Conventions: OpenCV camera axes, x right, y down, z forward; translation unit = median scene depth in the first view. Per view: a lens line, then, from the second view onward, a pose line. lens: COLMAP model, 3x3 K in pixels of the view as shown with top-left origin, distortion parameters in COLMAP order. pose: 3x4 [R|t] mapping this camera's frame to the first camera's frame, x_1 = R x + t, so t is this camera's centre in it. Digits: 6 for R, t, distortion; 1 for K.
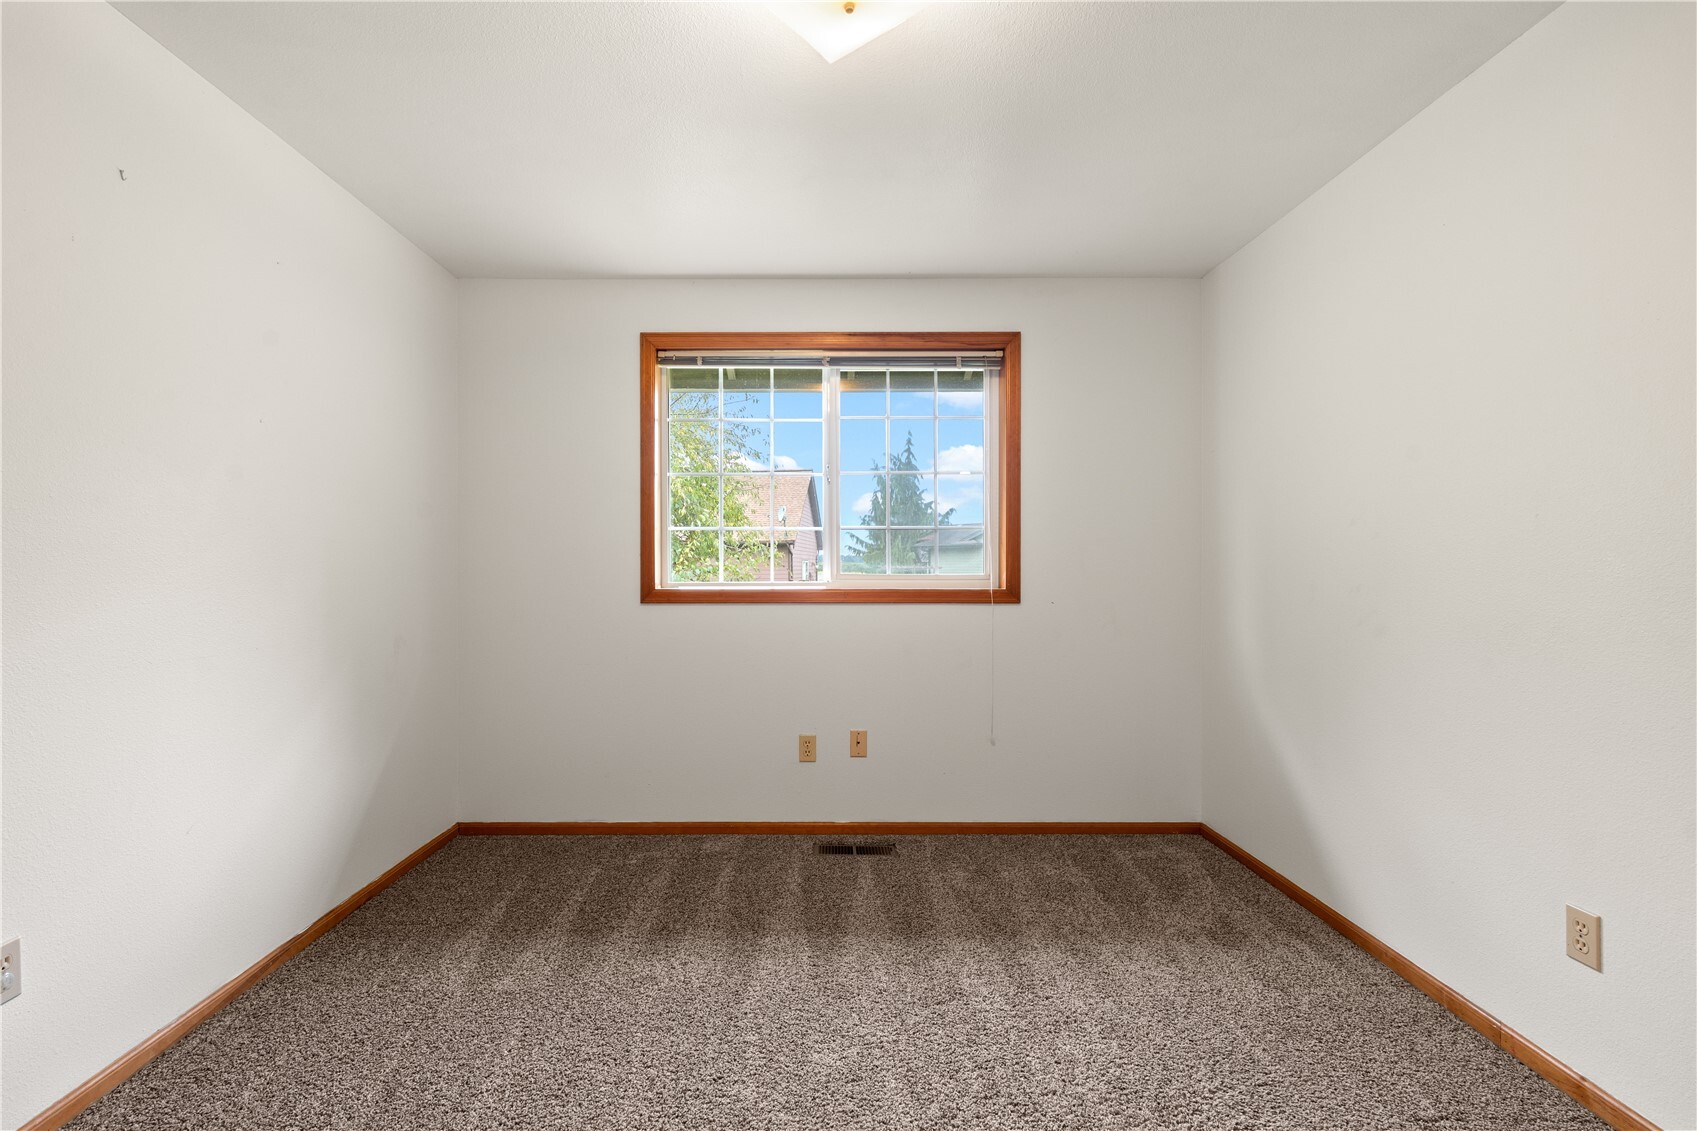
lens RADIAL K [[759.4, 0, 840.9], [0, 759.4, 567.0], [0, 0, 1]] dist [-0.004027, 0.000827]
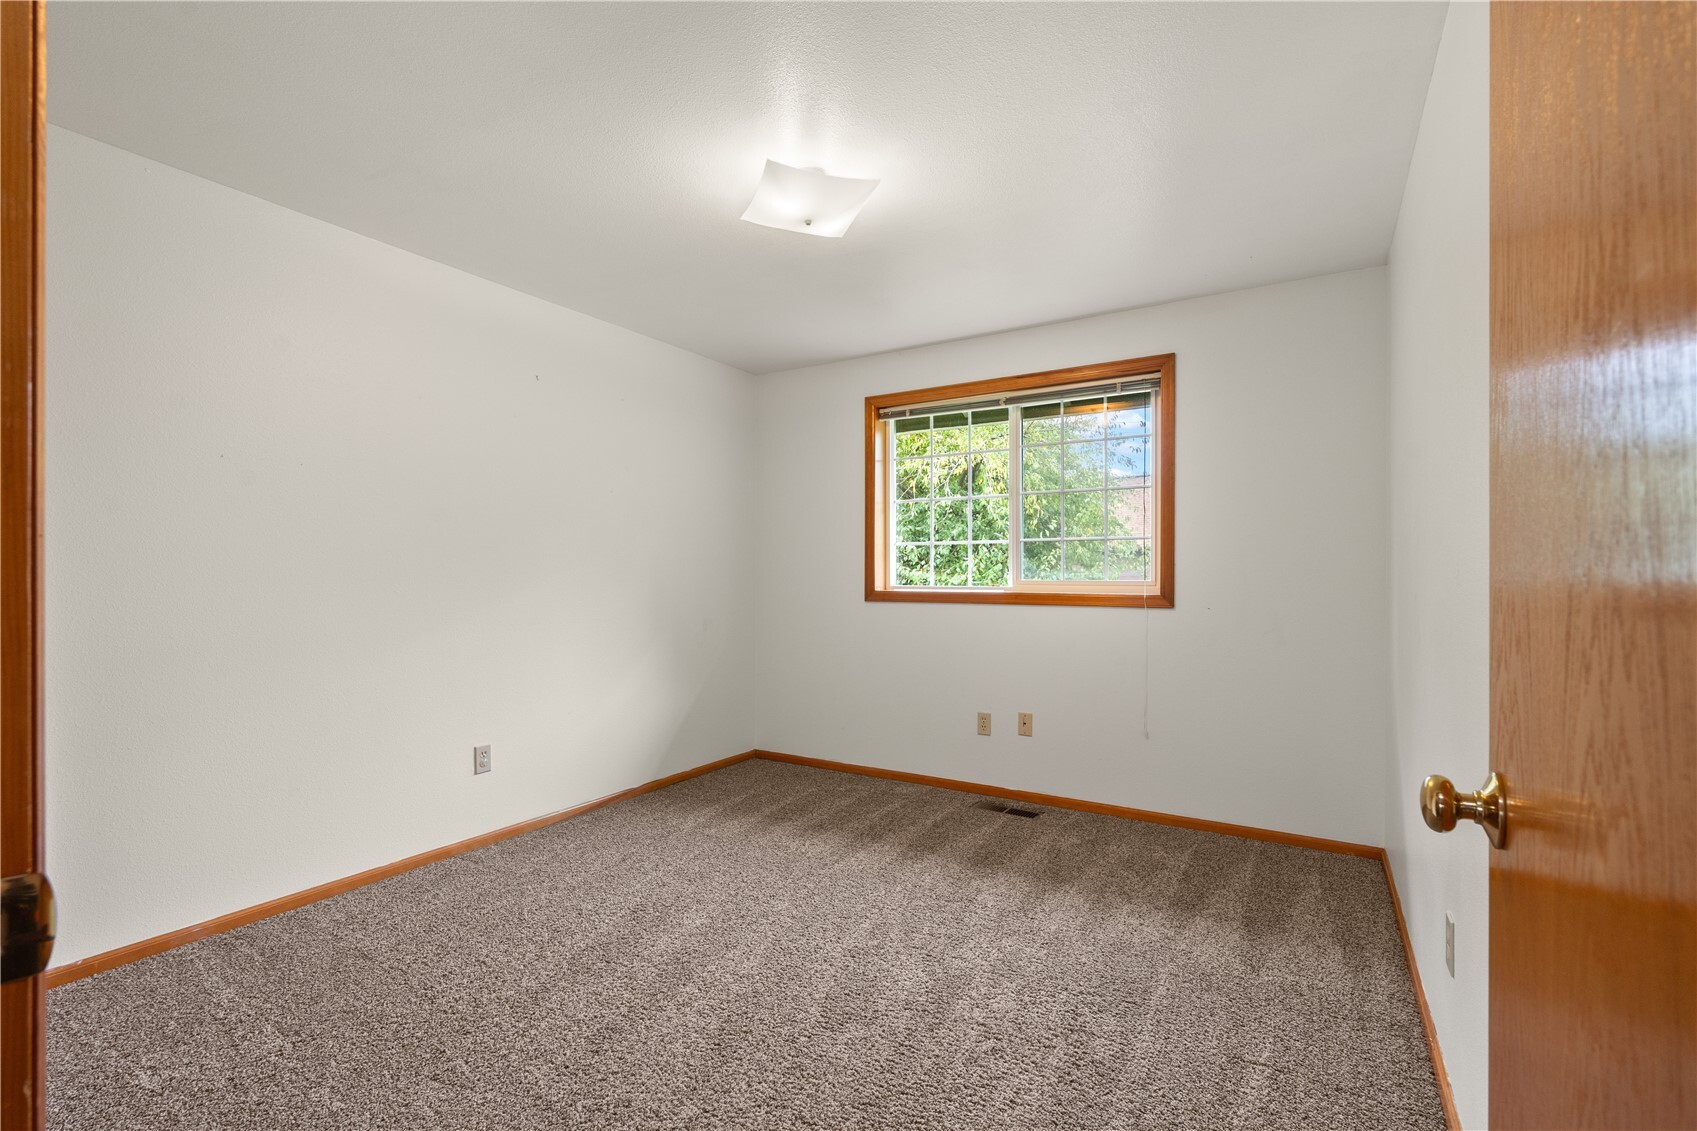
lens RADIAL K [[759.4, 0, 865.8], [0, 759.4, 569.7], [0, 0, 1]] dist [-0.004027, 0.000827]
pose [[0.853807, -0.001718, -0.520586, 0.429719], [-0.001158, 0.999986, -0.005198, -0.000098], [0.520588, 0.005041, 0.853793, -0.133310]]
